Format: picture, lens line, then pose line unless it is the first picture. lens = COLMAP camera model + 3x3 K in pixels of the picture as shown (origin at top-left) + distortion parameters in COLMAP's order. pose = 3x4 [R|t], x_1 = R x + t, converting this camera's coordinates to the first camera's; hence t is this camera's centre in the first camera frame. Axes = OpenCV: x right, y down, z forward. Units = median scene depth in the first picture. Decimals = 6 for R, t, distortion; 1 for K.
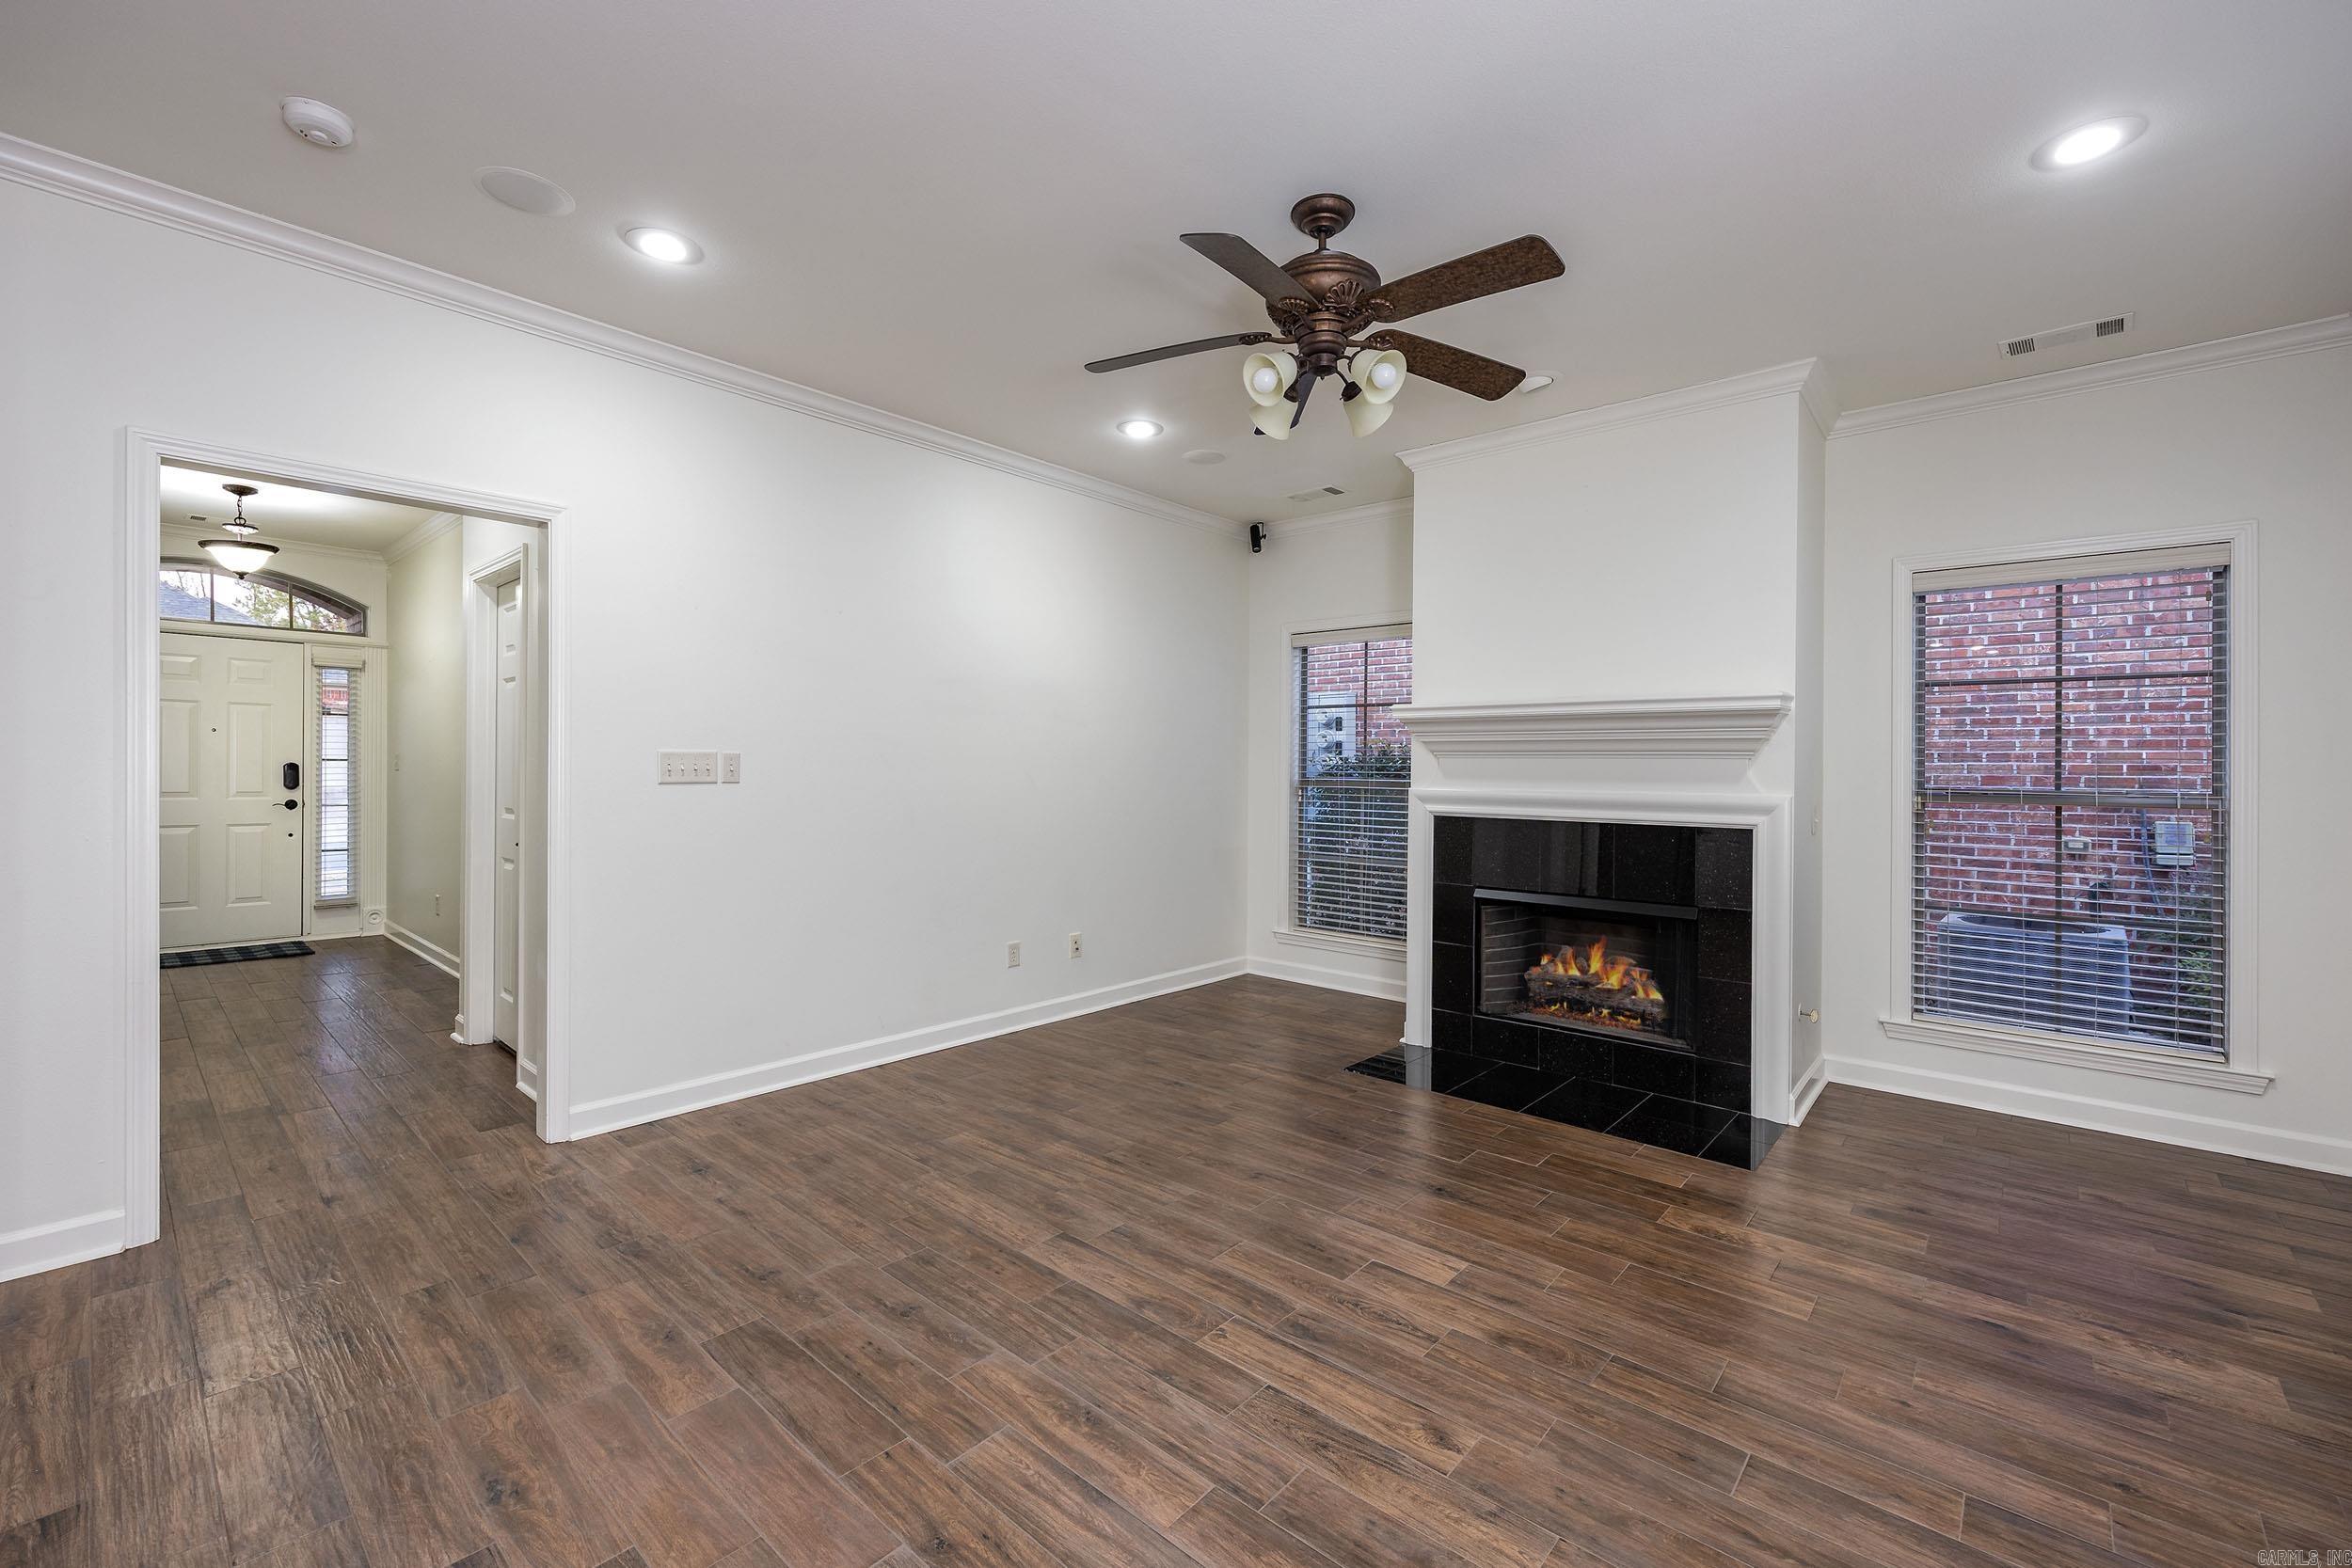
lens RADIAL K [[974.8, 0, 1163.9], [0, 974.8, 747.4], [0, 0, 1]] dist [-0.000932, 0.000012]
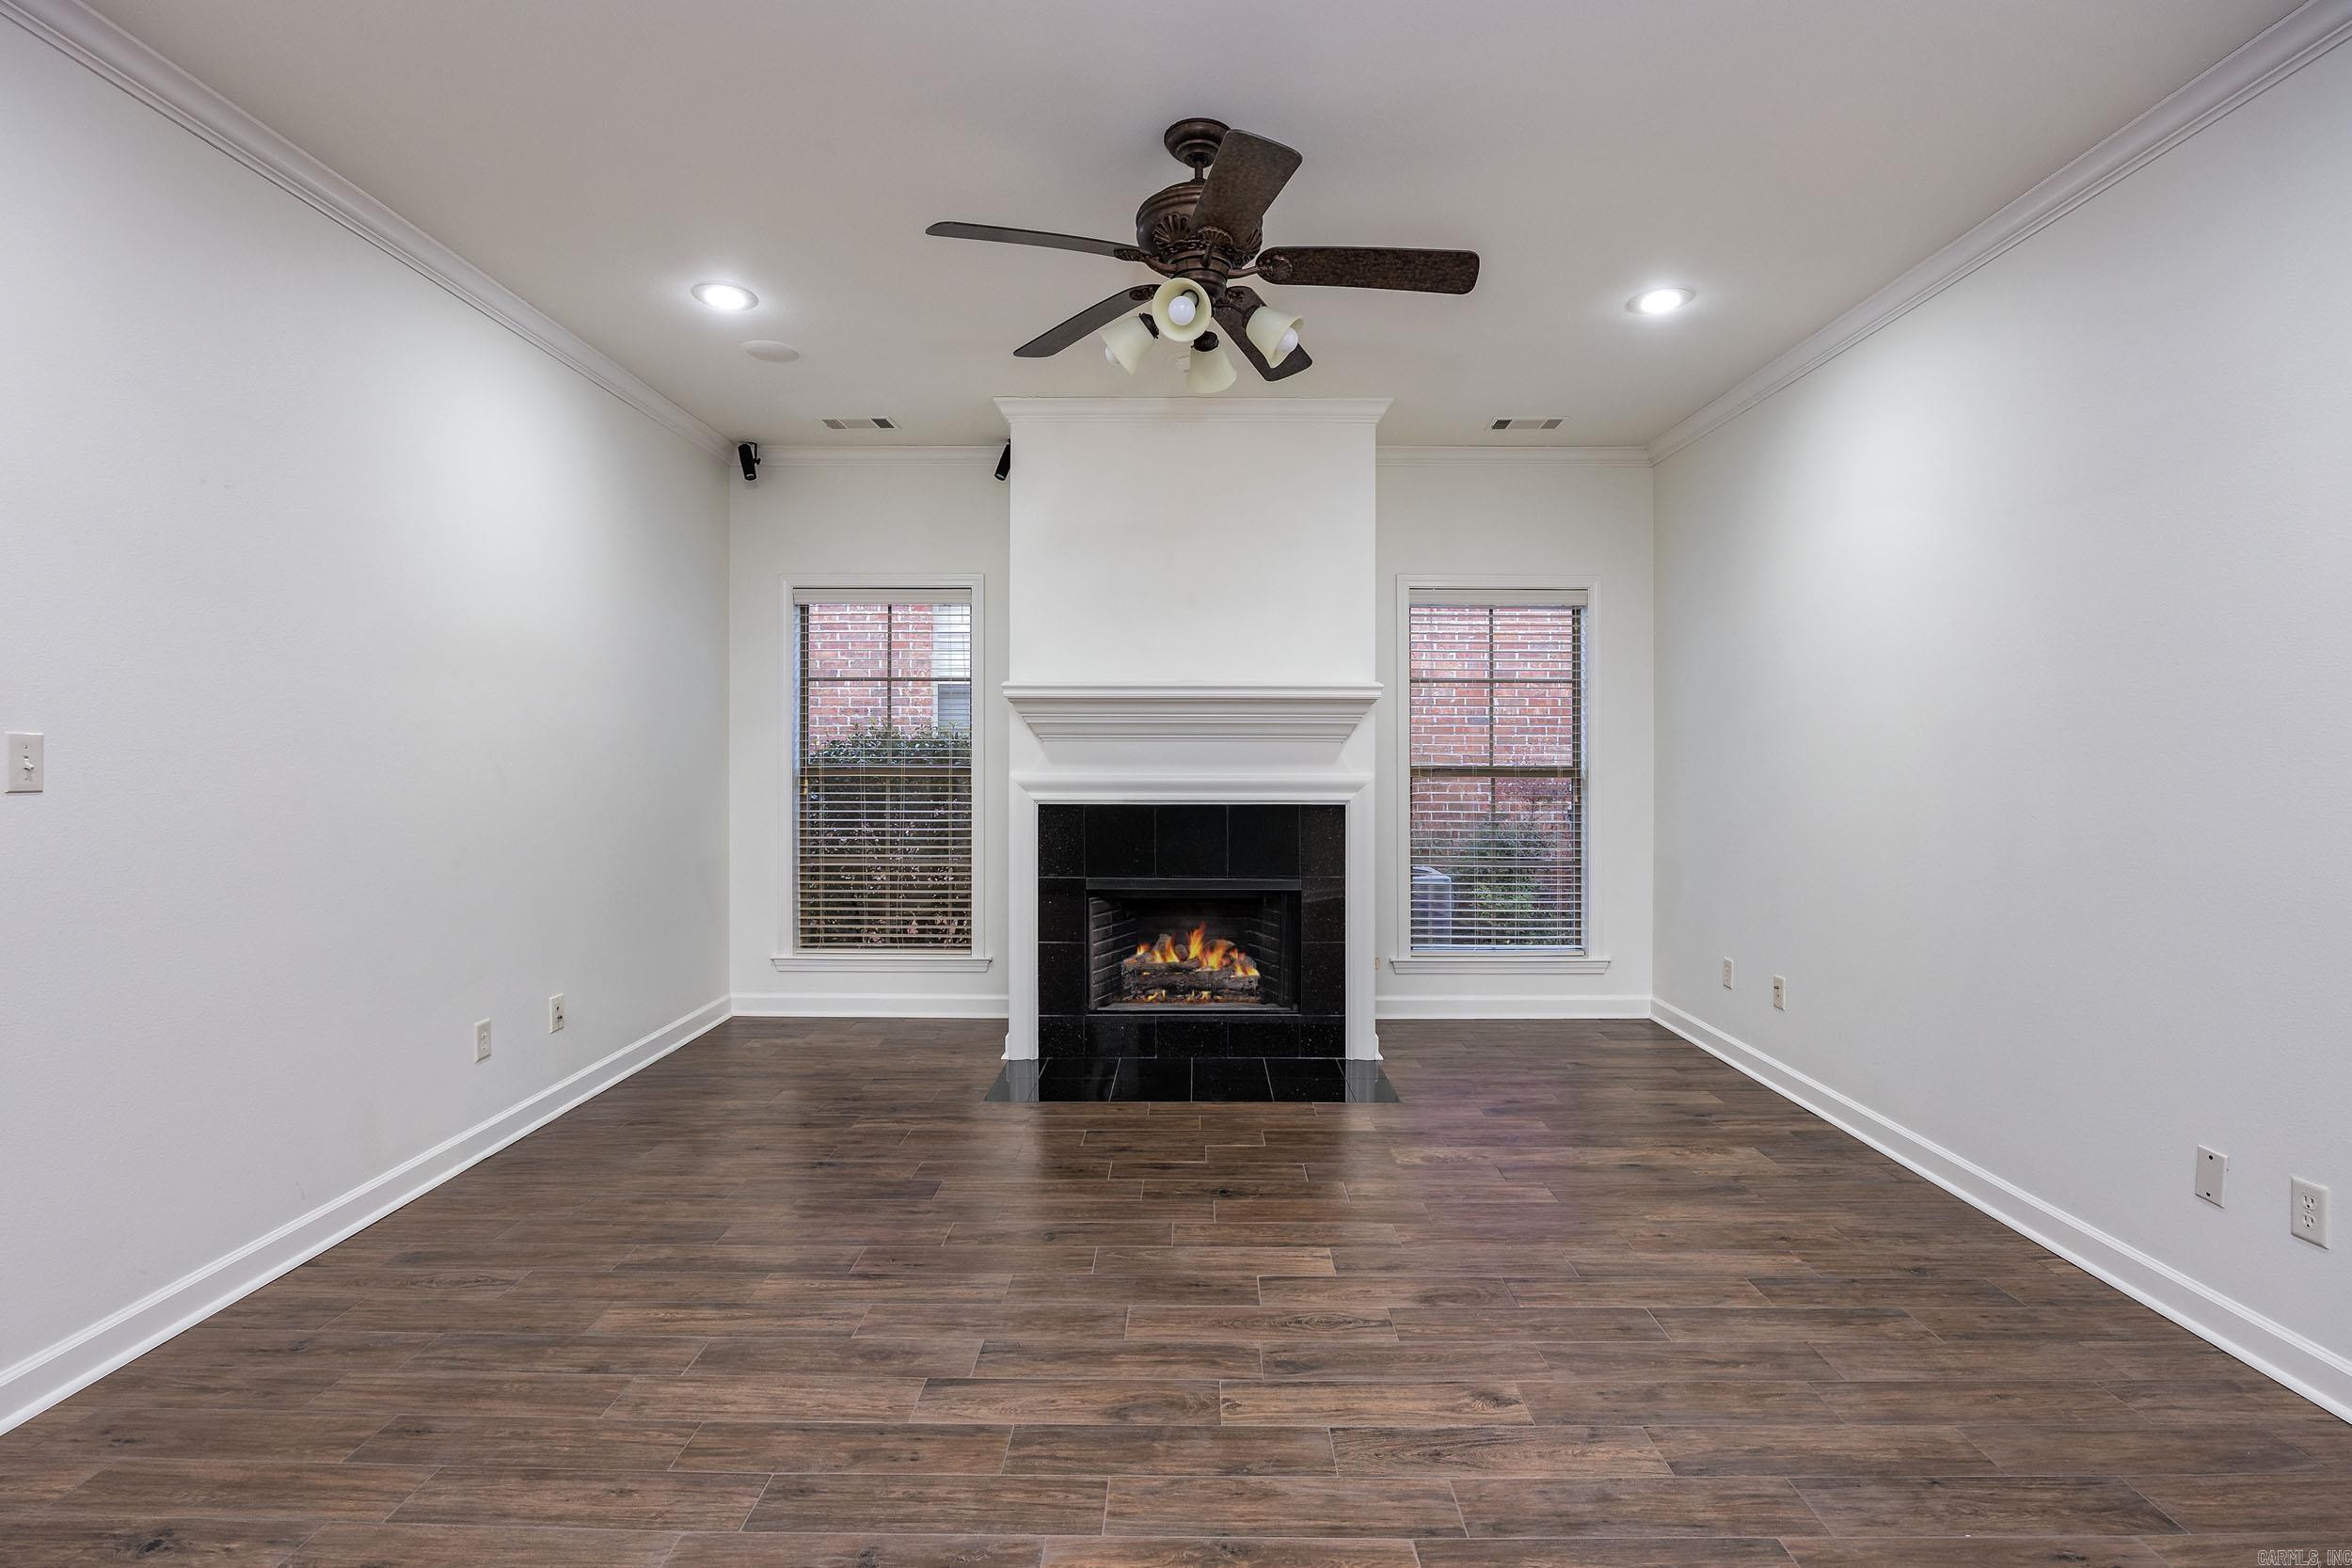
lens RADIAL K [[1088.3, 0, 1188.1], [0, 1088.3, 735.2], [0, 0, 1]] dist [-0.019187, 0.000987]
pose [[0.747694, 0.003101, 0.664037, -0.507052], [-0.007510, 0.999965, 0.003787, 0.000085], [-0.664001, -0.007819, 0.747690, 0.253890]]
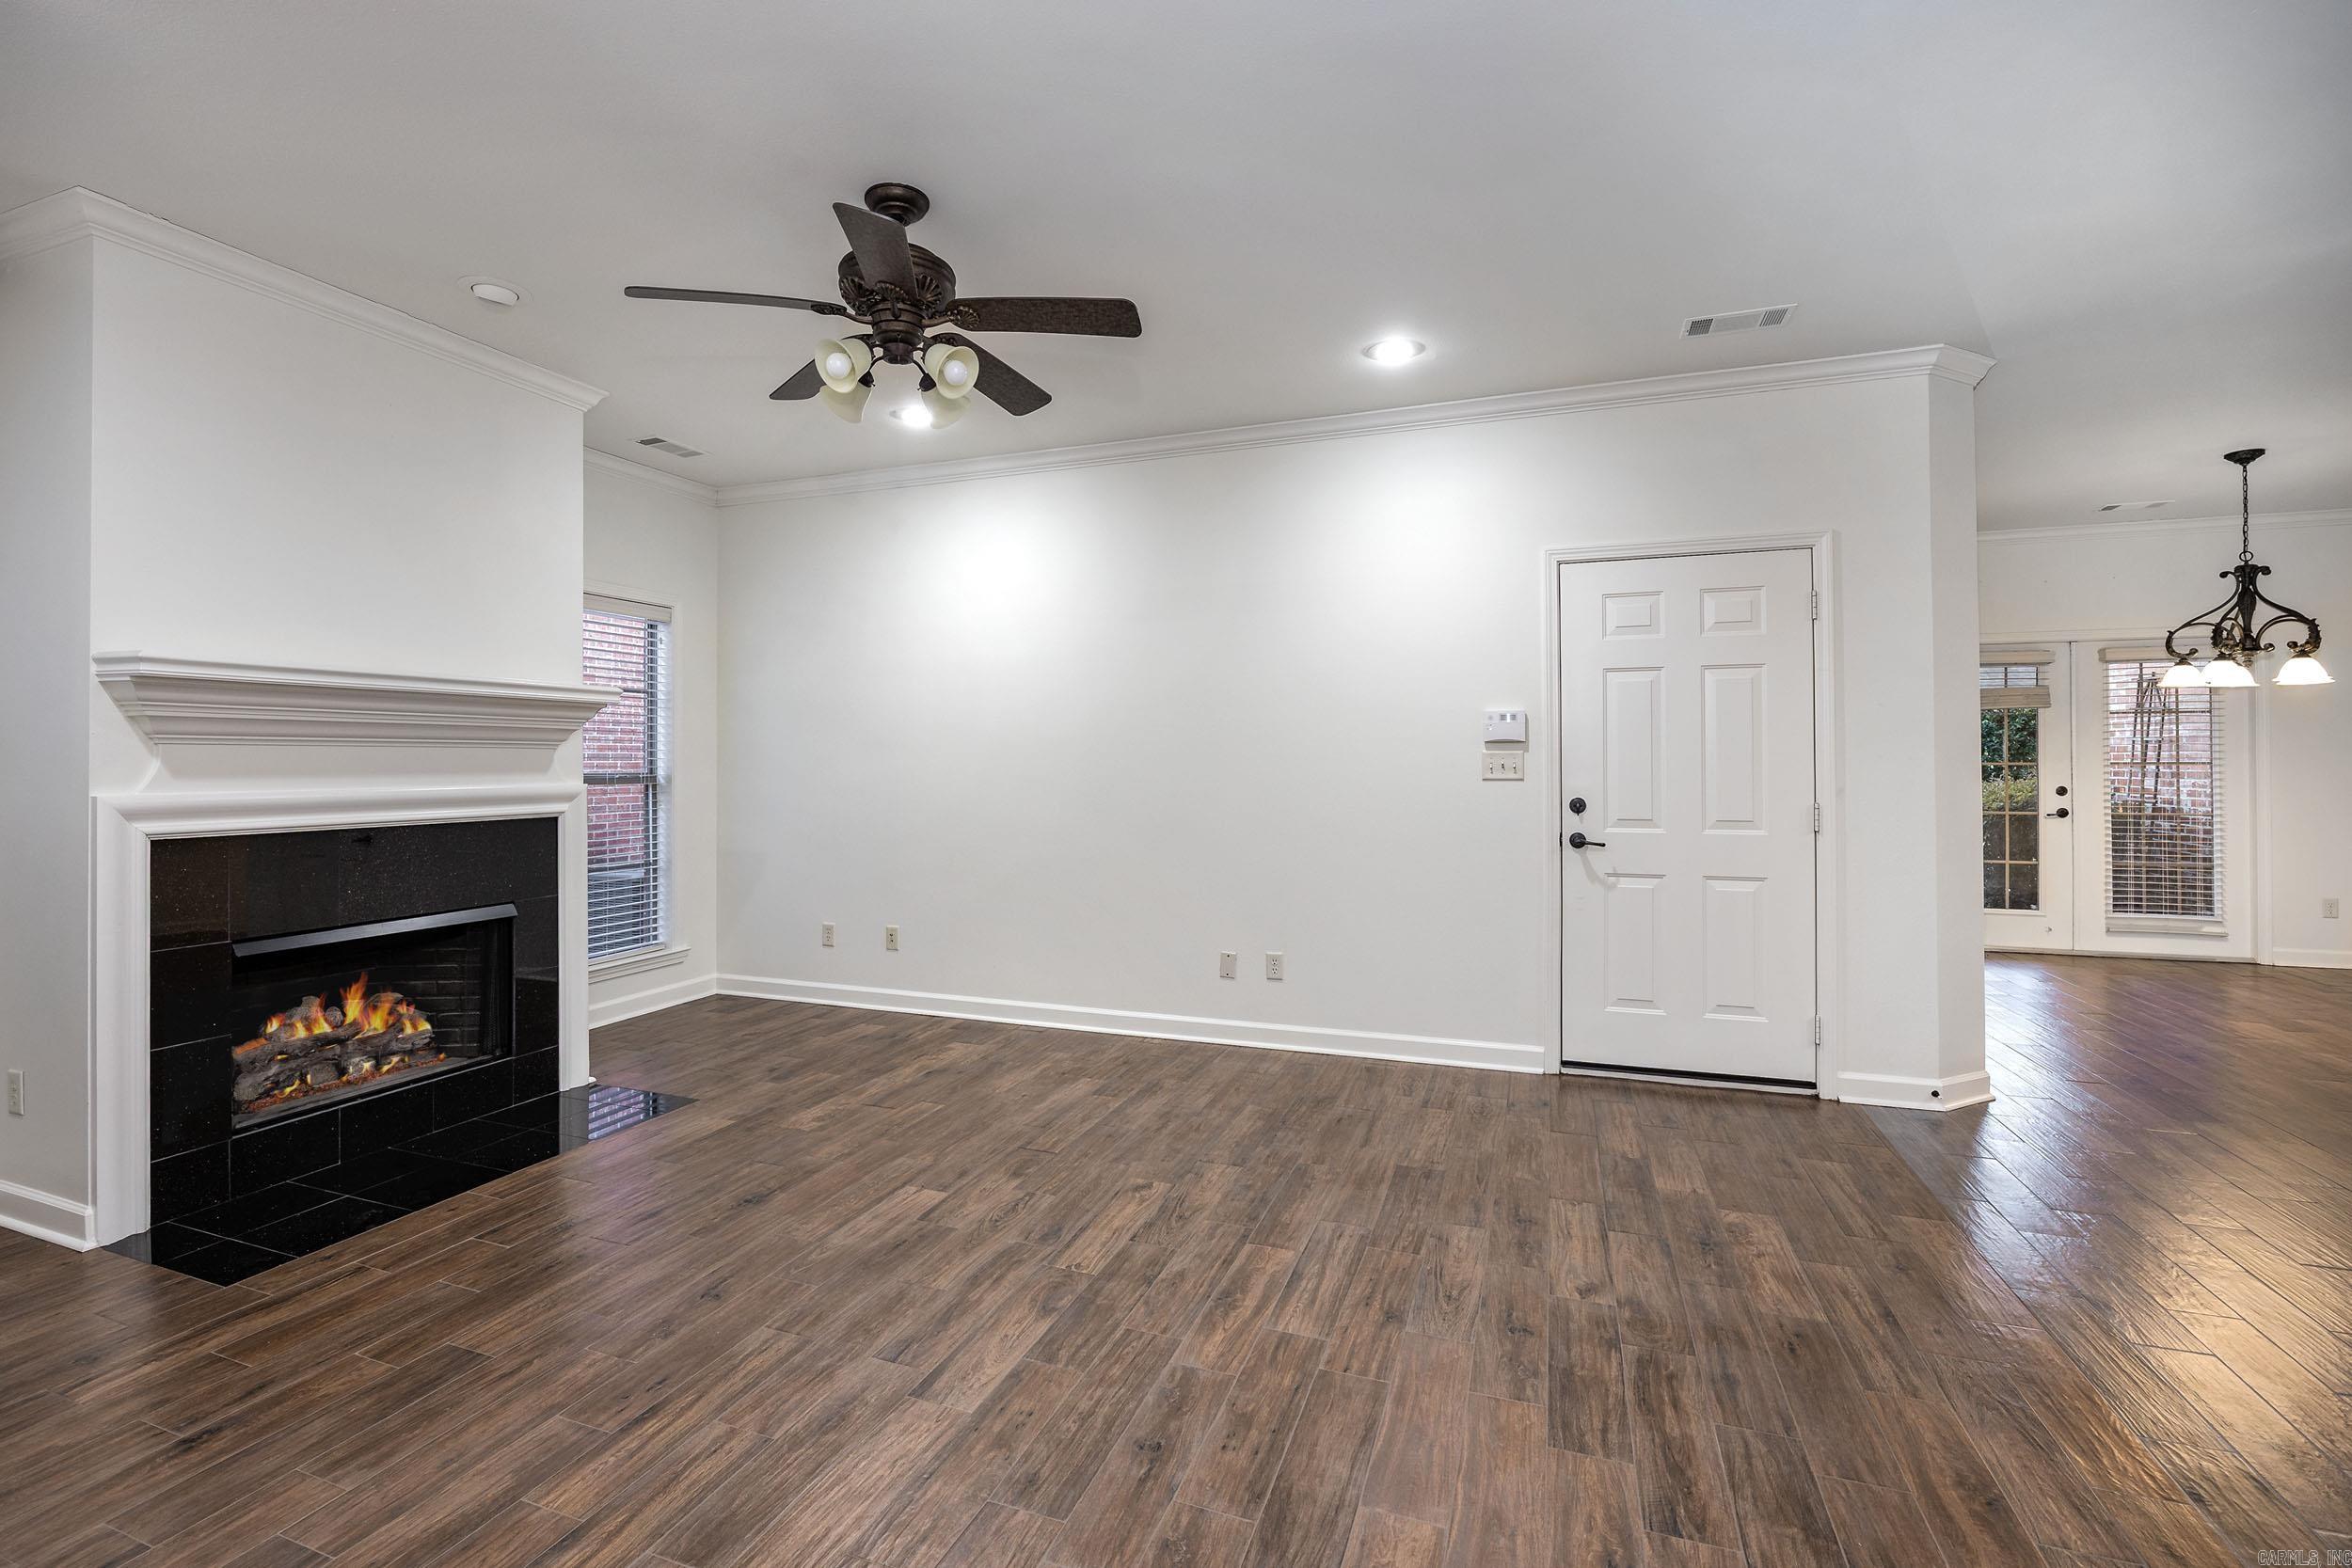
lens RADIAL K [[1056.7, 0, 1134.1], [0, 1056.7, 722.0], [0, 0, 1]] dist [-0.018758, 0.000077]
pose [[-0.347858, 0.025303, 0.937206, -0.918682], [-0.018993, 0.999240, -0.034027, 0.014242], [-0.937355, -0.029637, -0.347113, 1.134139]]
